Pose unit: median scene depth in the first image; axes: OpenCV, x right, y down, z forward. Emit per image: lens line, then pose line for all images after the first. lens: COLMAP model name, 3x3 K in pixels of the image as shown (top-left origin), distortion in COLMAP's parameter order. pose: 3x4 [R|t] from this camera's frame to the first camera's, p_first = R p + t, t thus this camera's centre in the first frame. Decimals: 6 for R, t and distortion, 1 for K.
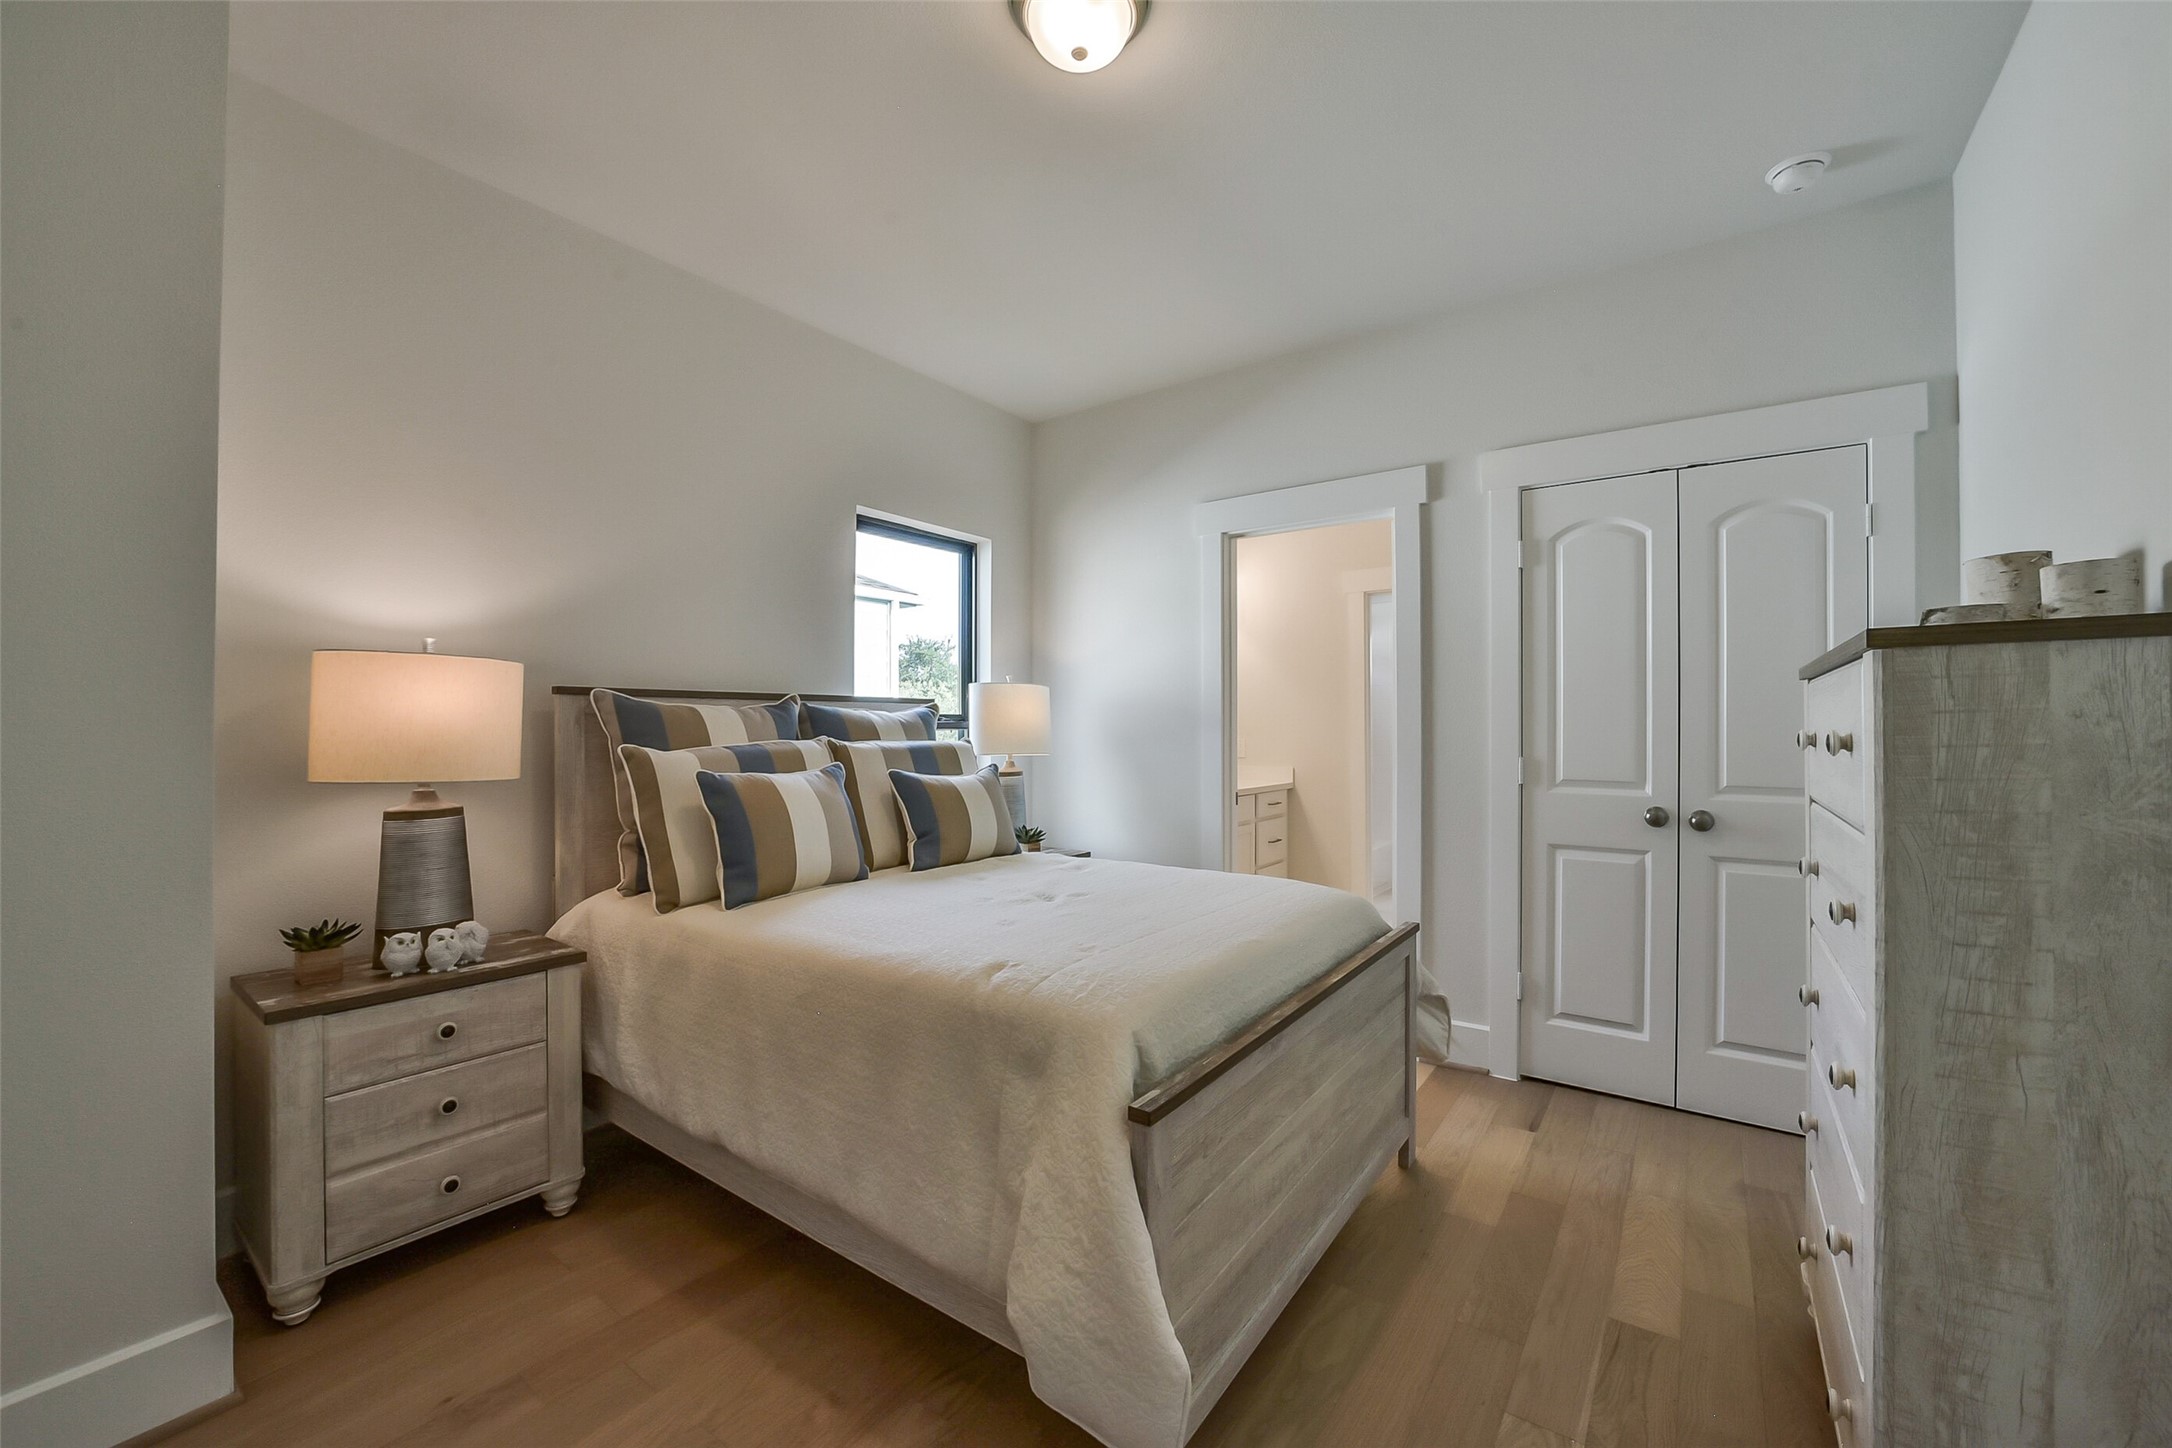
lens RADIAL K [[859.8, 0, 1097.5], [0, 859.8, 706.8], [0, 0, 1]] dist [-0.035793, 0.008069]
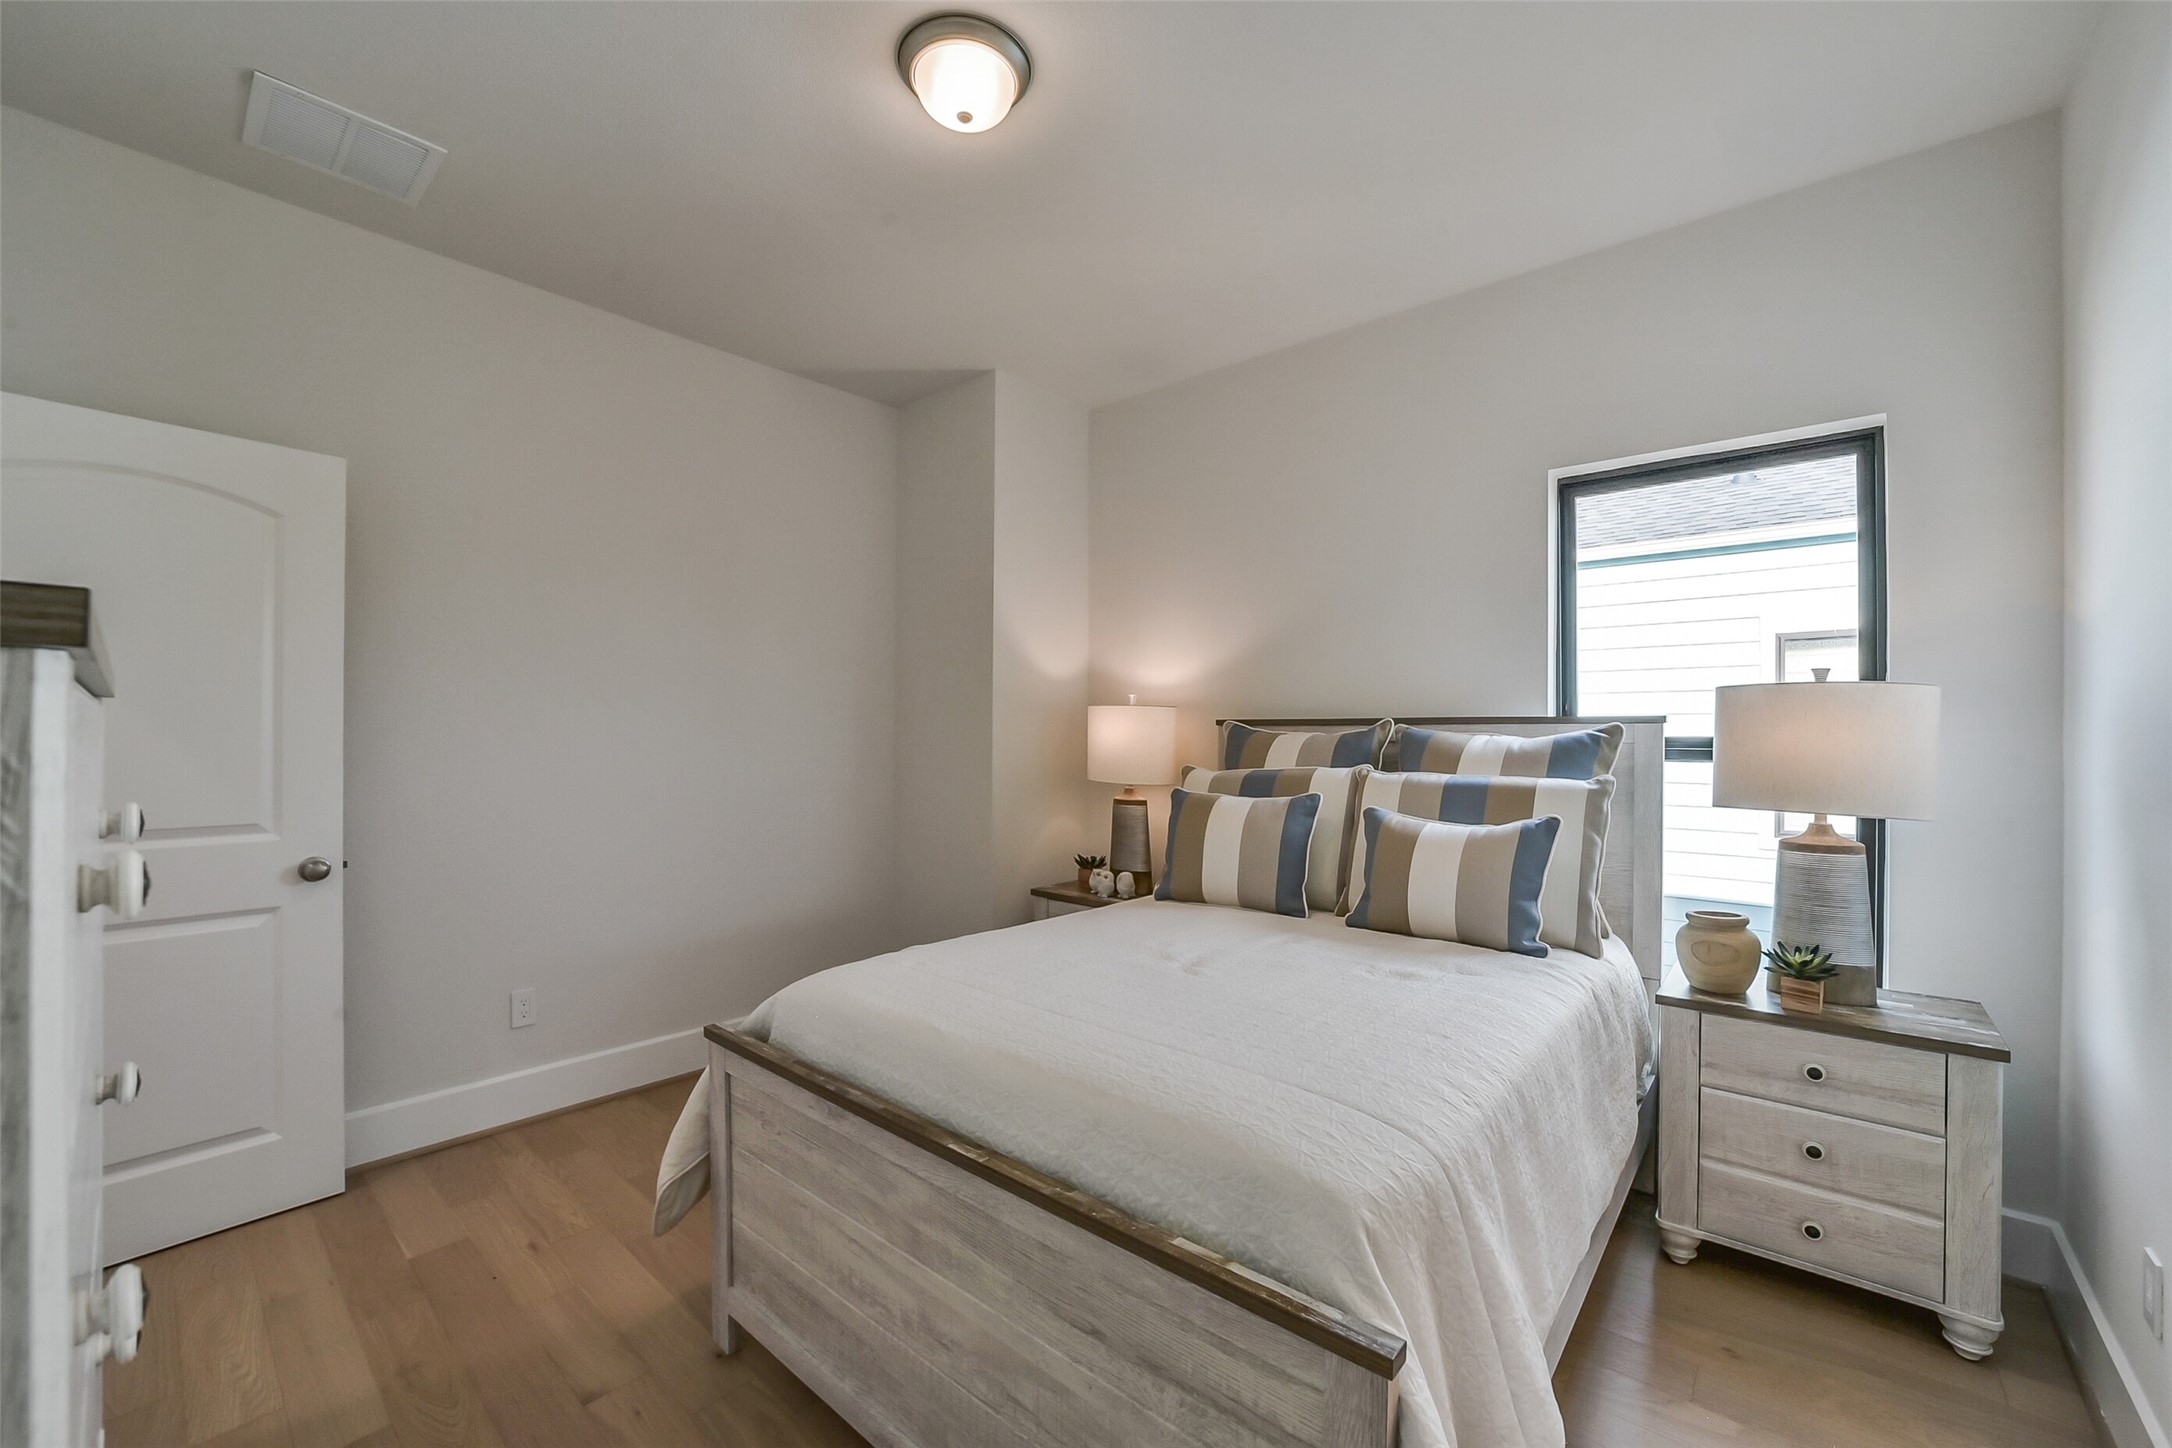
lens RADIAL K [[859.8, 0, 1102.9], [0, 859.8, 733.1], [0, 0, 1]] dist [-0.035793, 0.008069]
pose [[-0.088542, -0.002158, -0.996070, 0.617850], [0.022157, 0.999746, -0.004135, -0.001928], [0.995826, -0.022436, -0.088472, 0.778845]]
